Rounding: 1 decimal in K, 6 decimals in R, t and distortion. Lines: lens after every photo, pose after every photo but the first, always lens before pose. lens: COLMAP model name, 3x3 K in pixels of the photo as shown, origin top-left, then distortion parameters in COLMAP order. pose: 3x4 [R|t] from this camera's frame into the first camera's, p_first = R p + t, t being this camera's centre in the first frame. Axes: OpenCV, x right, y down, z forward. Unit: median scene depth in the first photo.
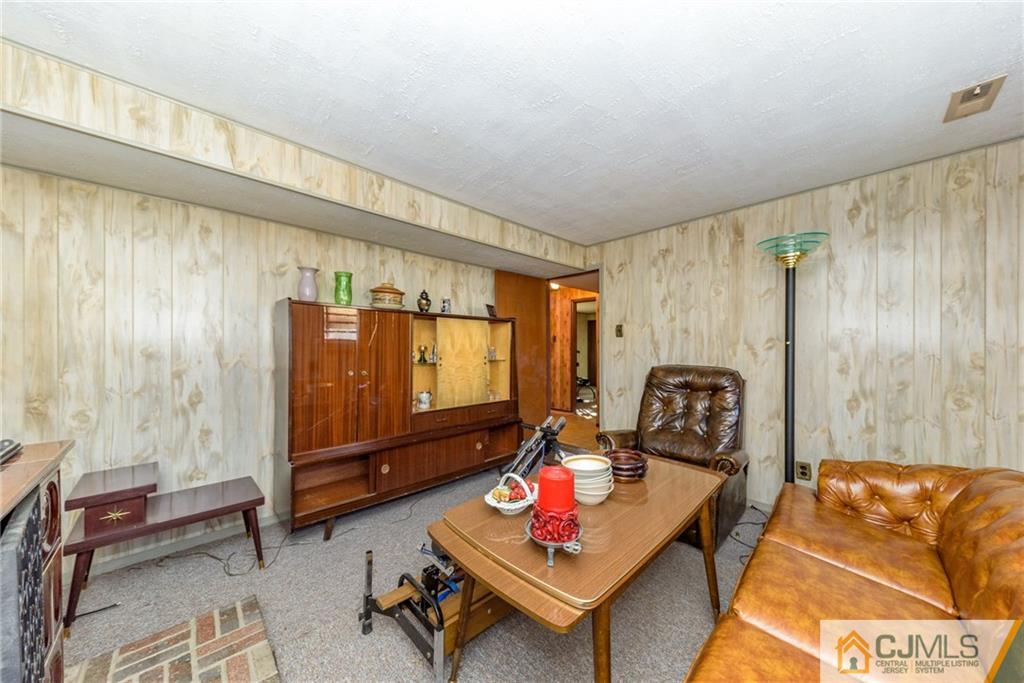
lens RADIAL K [[347.1, 0, 509.3], [0, 347.1, 348.1], [0, 0, 1]] dist [-0.000073, -0.000760]
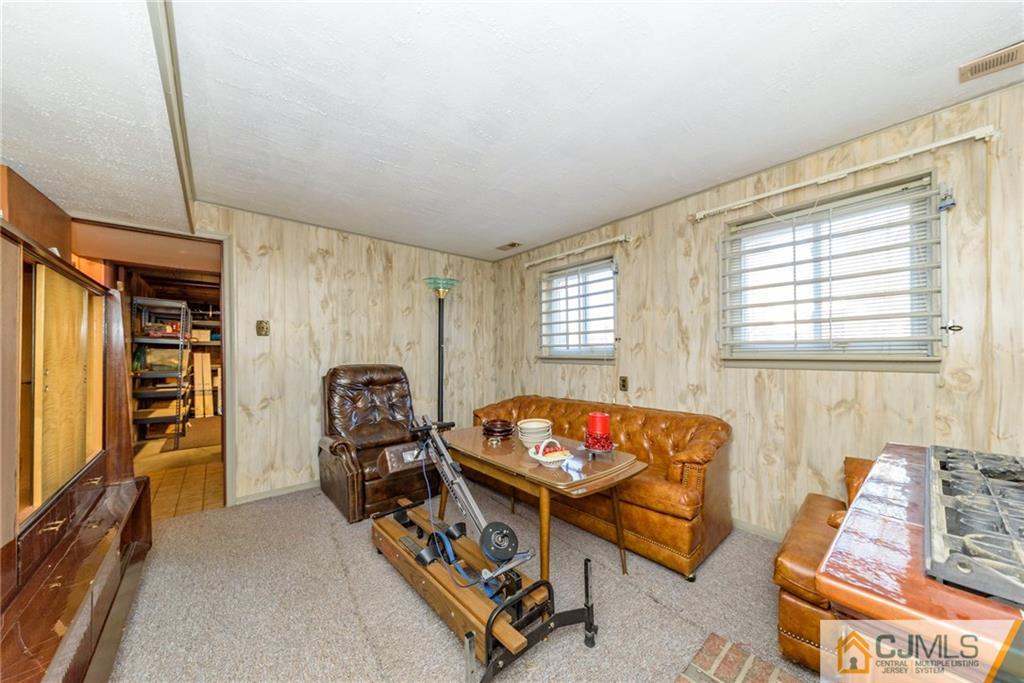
lens RADIAL K [[347.1, 0, 510.9], [0, 347.1, 352.7], [0, 0, 1]] dist [-0.000073, -0.000760]
pose [[0.038916, -0.002139, 0.999240, -0.555323], [0.005289, 0.999984, 0.001935, 0.011070], [-0.999228, 0.005210, 0.038927, 0.458298]]
